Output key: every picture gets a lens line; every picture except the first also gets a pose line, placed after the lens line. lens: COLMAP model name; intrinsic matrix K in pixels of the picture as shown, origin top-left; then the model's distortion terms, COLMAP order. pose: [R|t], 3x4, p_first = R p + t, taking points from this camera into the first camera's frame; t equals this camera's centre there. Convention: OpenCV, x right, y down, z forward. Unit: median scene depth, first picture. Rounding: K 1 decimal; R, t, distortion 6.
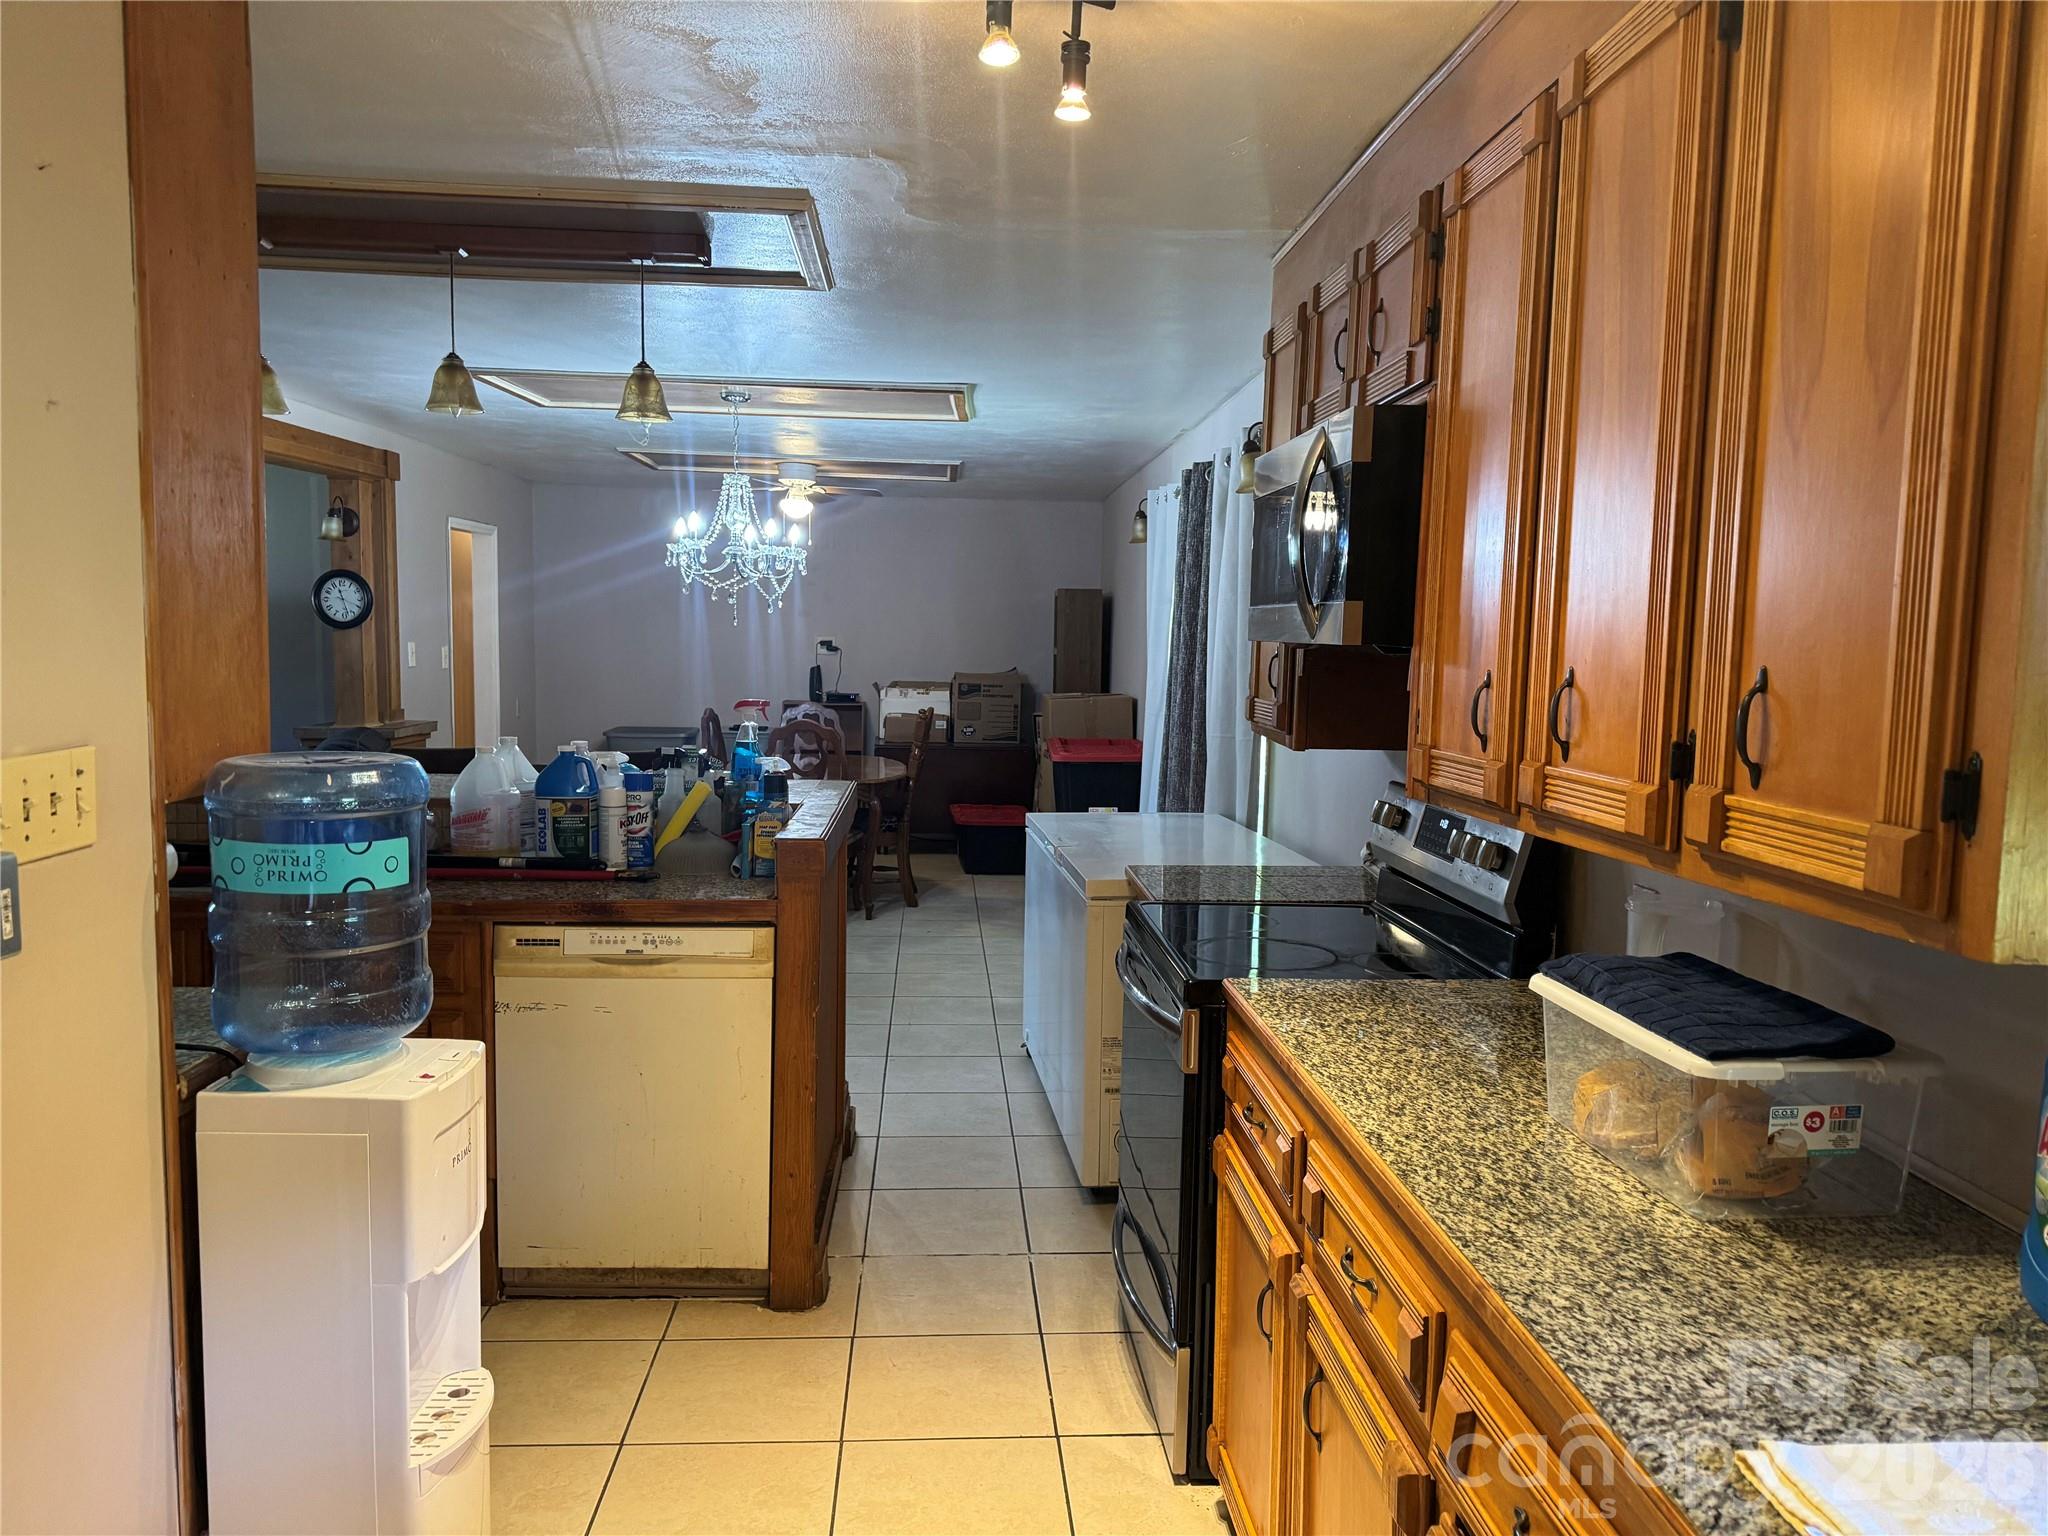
lens RADIAL K [[1437.5, 0, 1024.6], [0, 1437.5, 763.2], [0, 0, 1]] dist [0.065312, -0.084779]
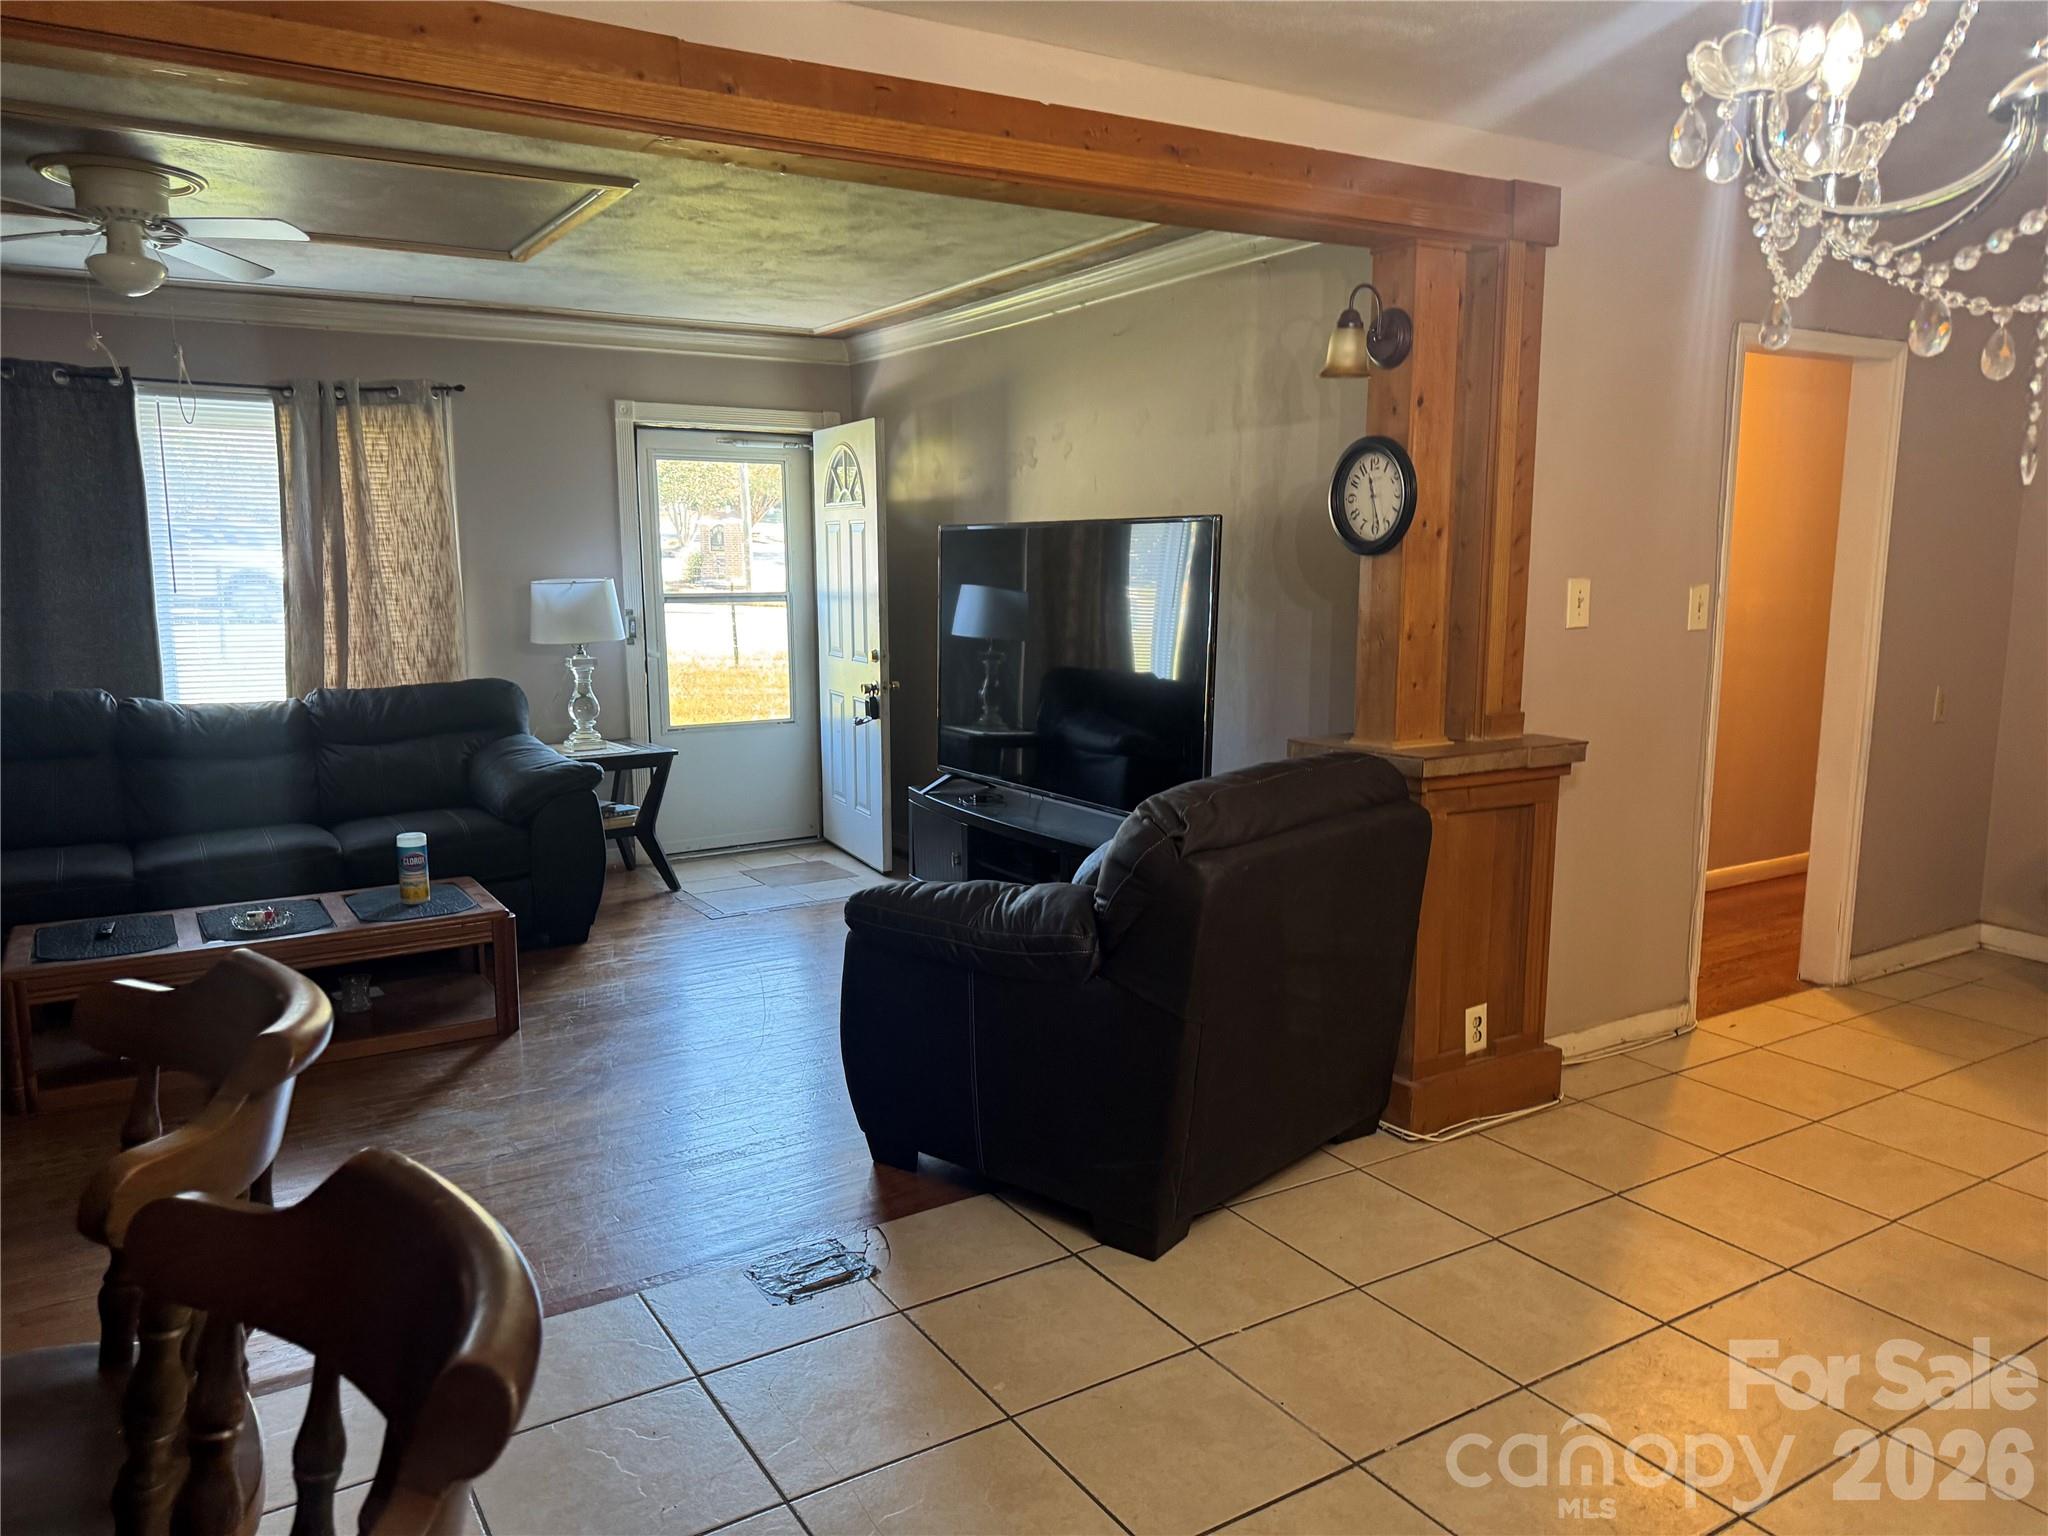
lens RADIAL K [[1437.5, 0, 1024.7], [0, 1437.5, 773.6], [0, 0, 1]] dist [0.065312, -0.084779]
pose [[0.484388, 0.109320, -0.867996, -0.076824], [-0.070362, 0.993816, 0.085901, -0.050836], [0.872019, 0.019465, 0.489085, 0.645705]]
